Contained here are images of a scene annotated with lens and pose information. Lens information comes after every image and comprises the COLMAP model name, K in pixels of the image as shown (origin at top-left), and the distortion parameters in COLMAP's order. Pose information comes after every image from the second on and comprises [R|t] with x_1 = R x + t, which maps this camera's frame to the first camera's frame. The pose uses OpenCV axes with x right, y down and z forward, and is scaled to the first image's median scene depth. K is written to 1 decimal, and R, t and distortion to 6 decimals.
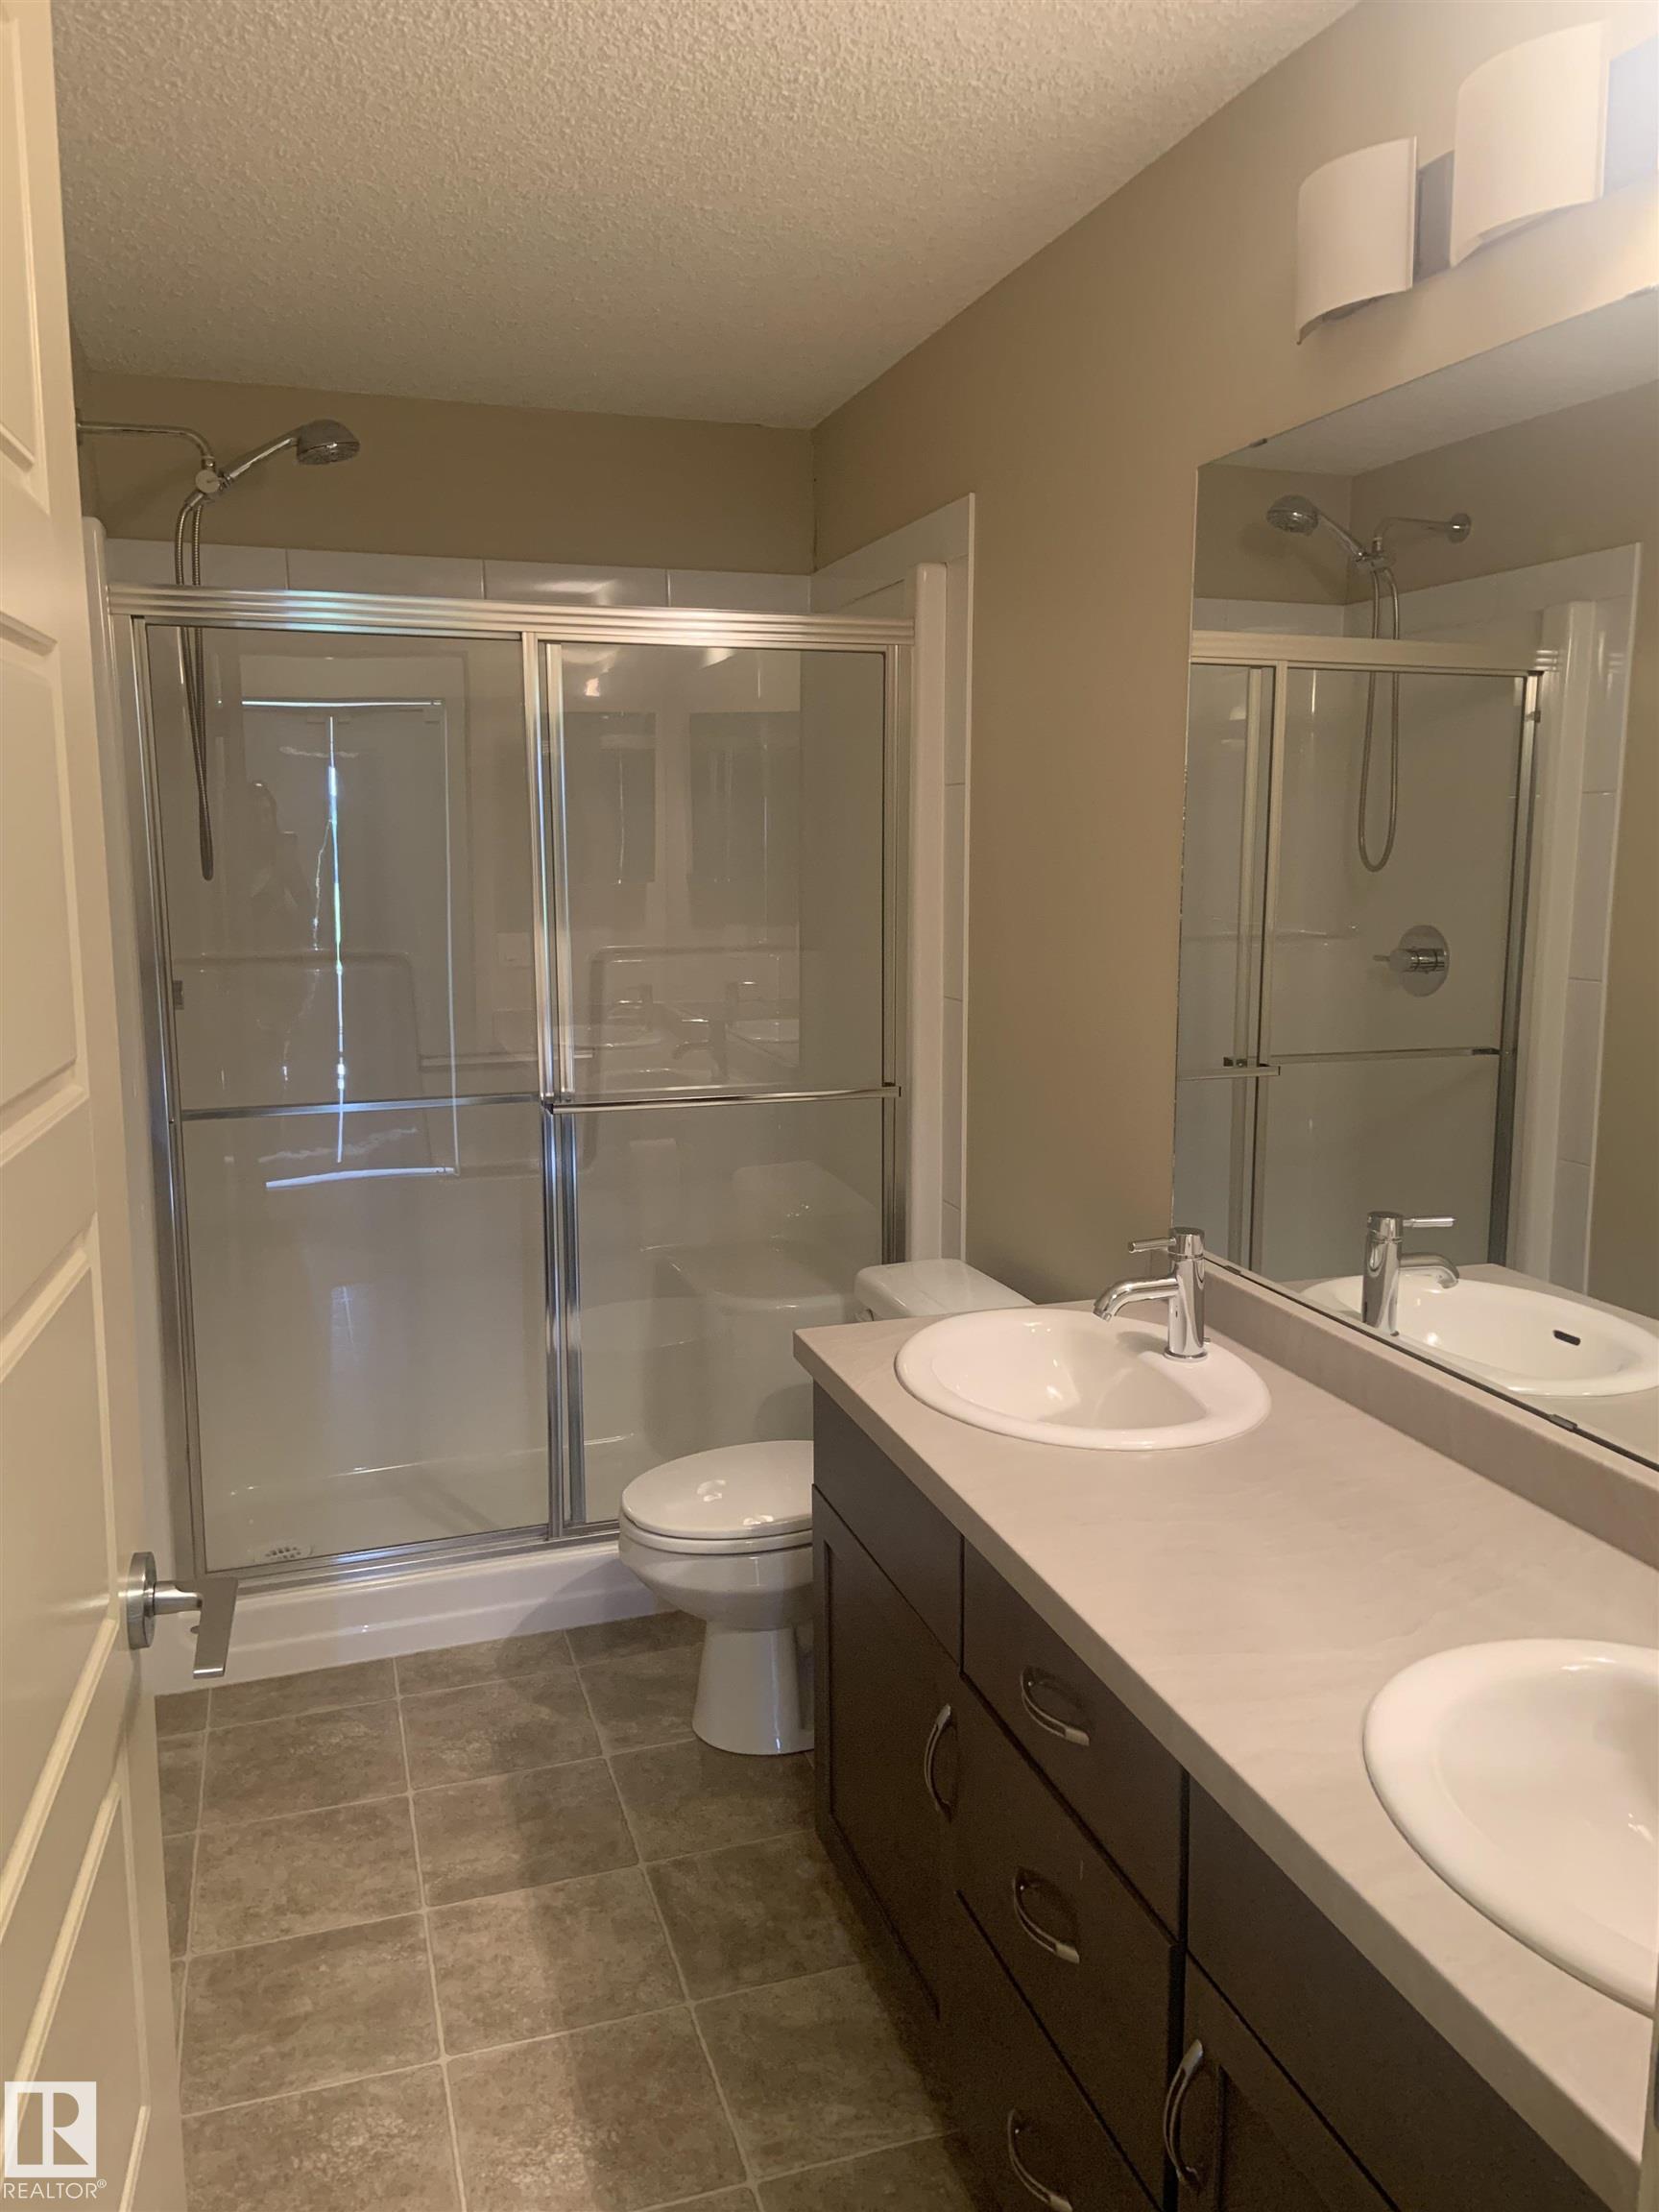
lens RADIAL K [[1704.4, 0, 829.5], [0, 1704.4, 1106.0], [0, 0, 1]] dist [0.124949, -0.196350]
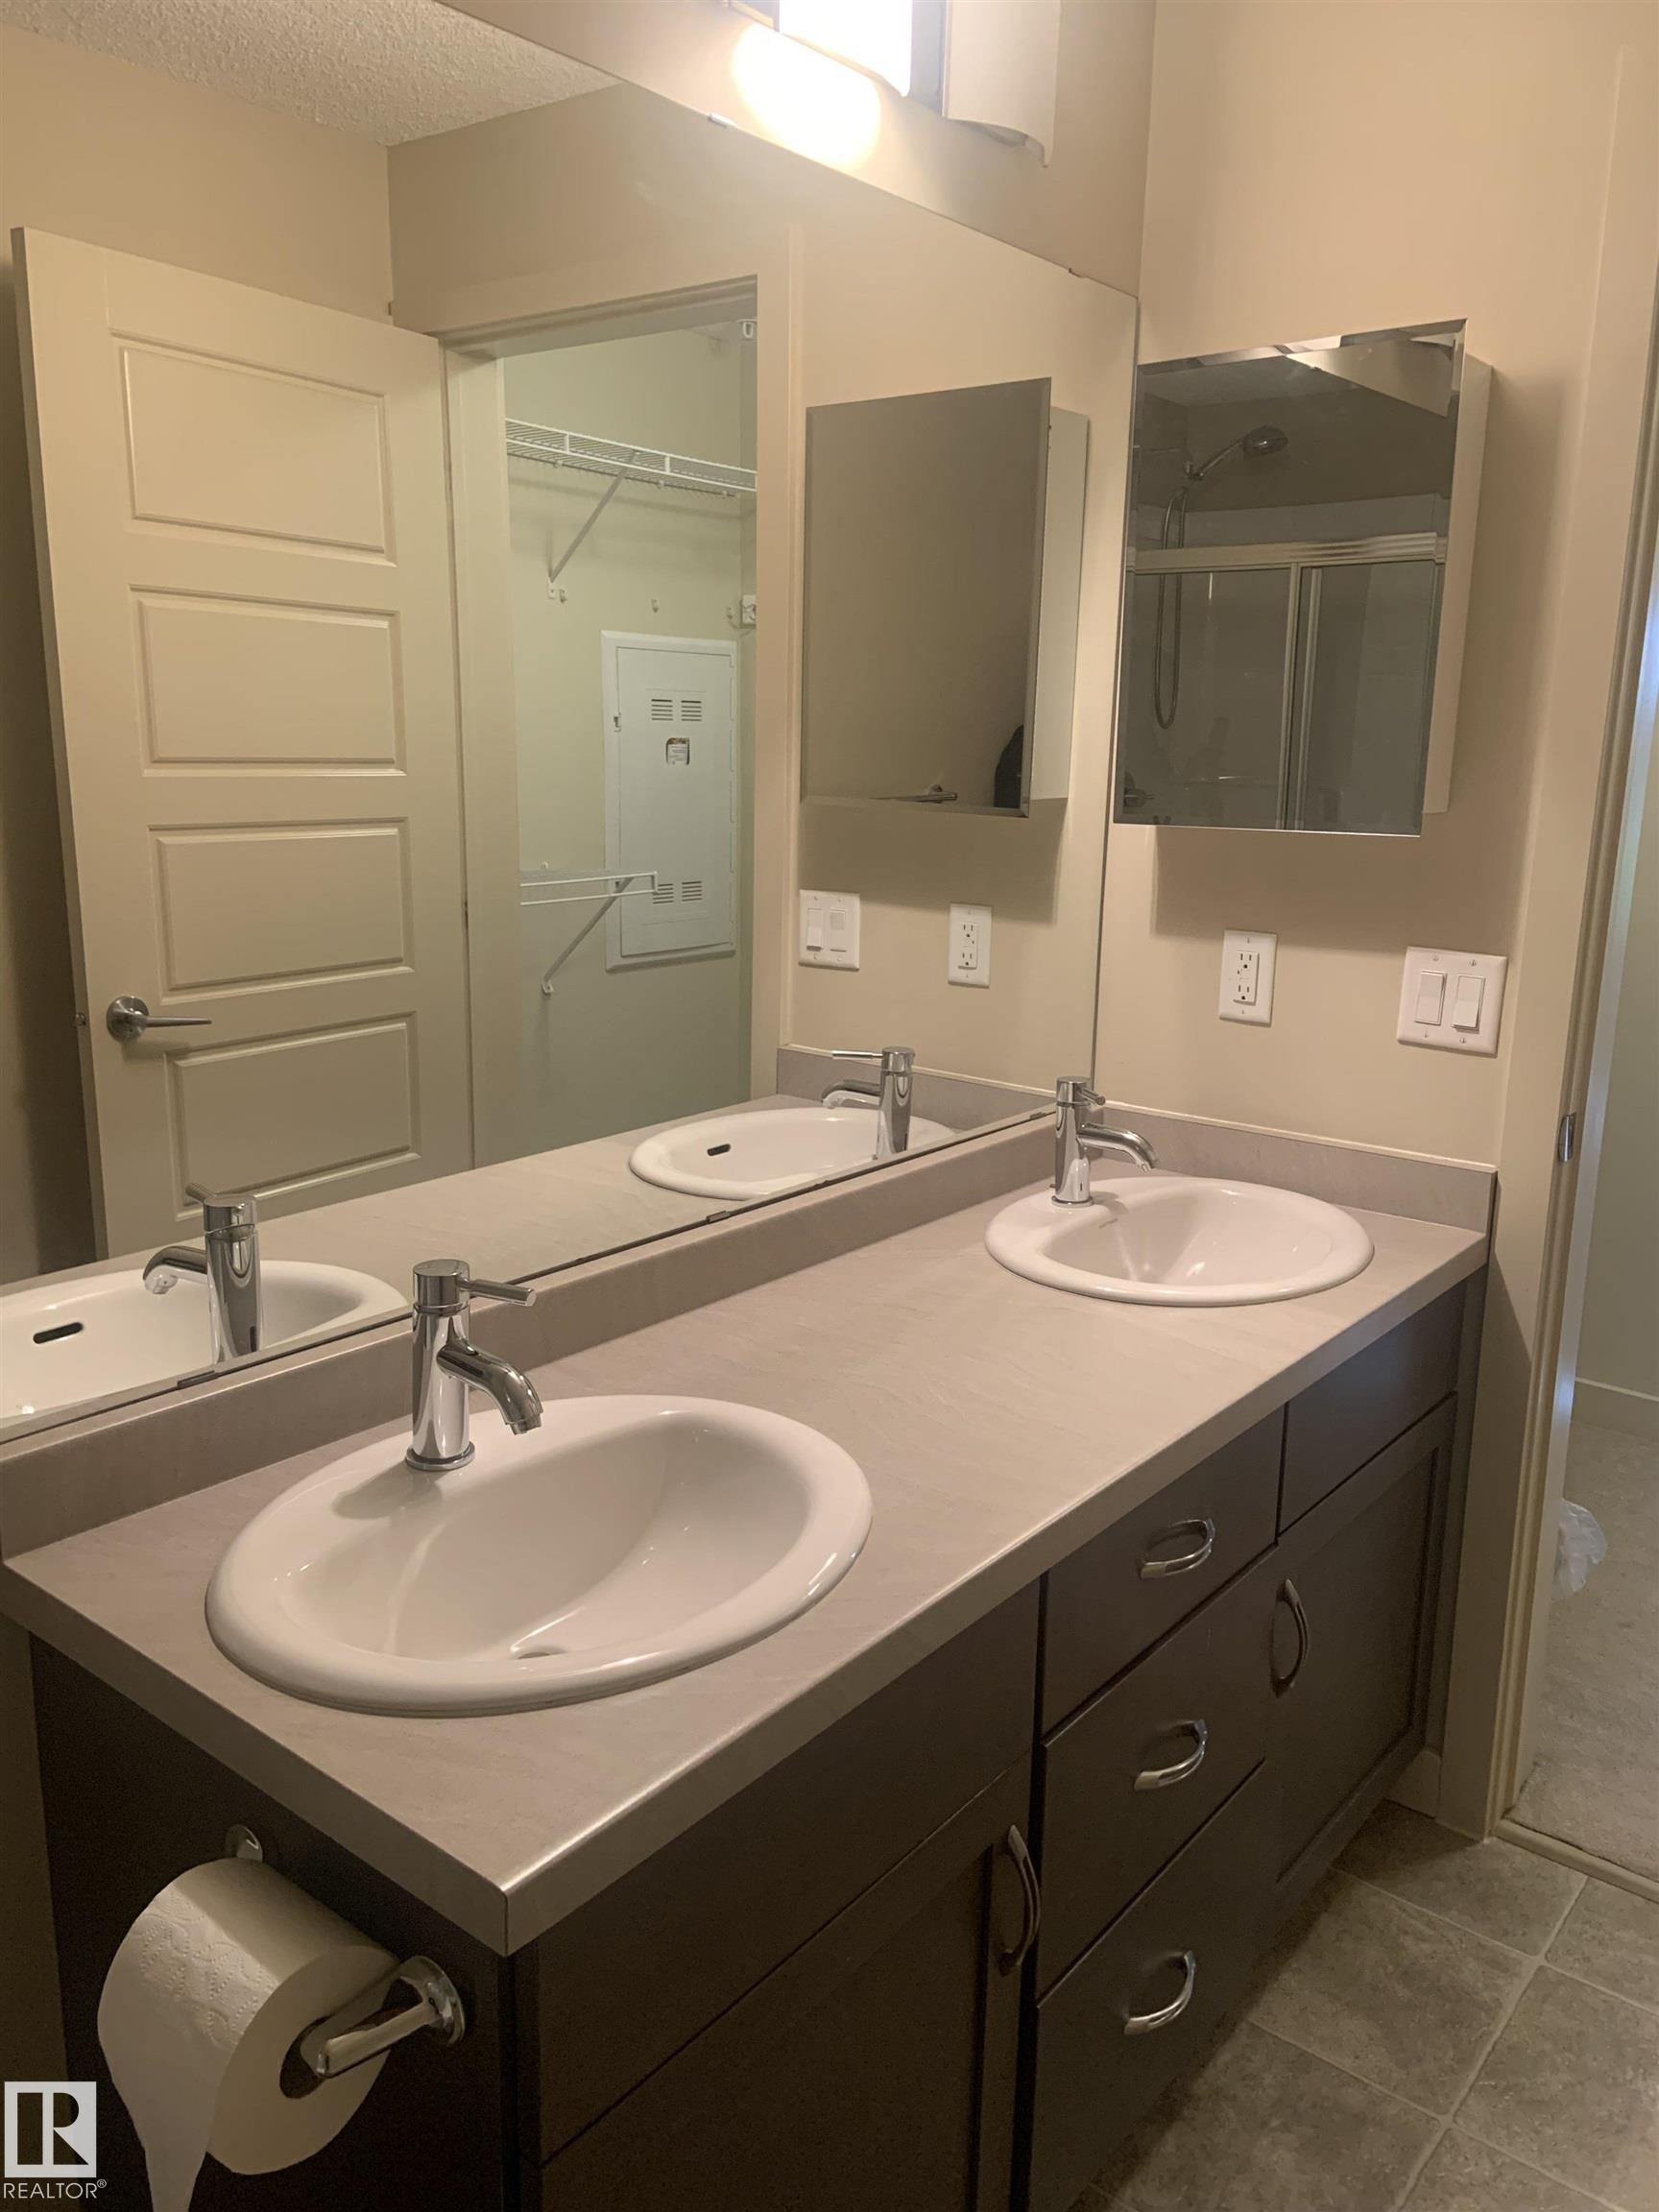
lens RADIAL K [[1704.4, 0, 829.5], [0, 1704.4, 1106.0], [0, 0, 1]] dist [0.124949, -0.196350]
pose [[-0.571782, -0.186944, 0.798822, -0.476202], [0.107308, 0.948285, 0.298731, -0.203634], [-0.813357, 0.256530, -0.522152, 1.551176]]
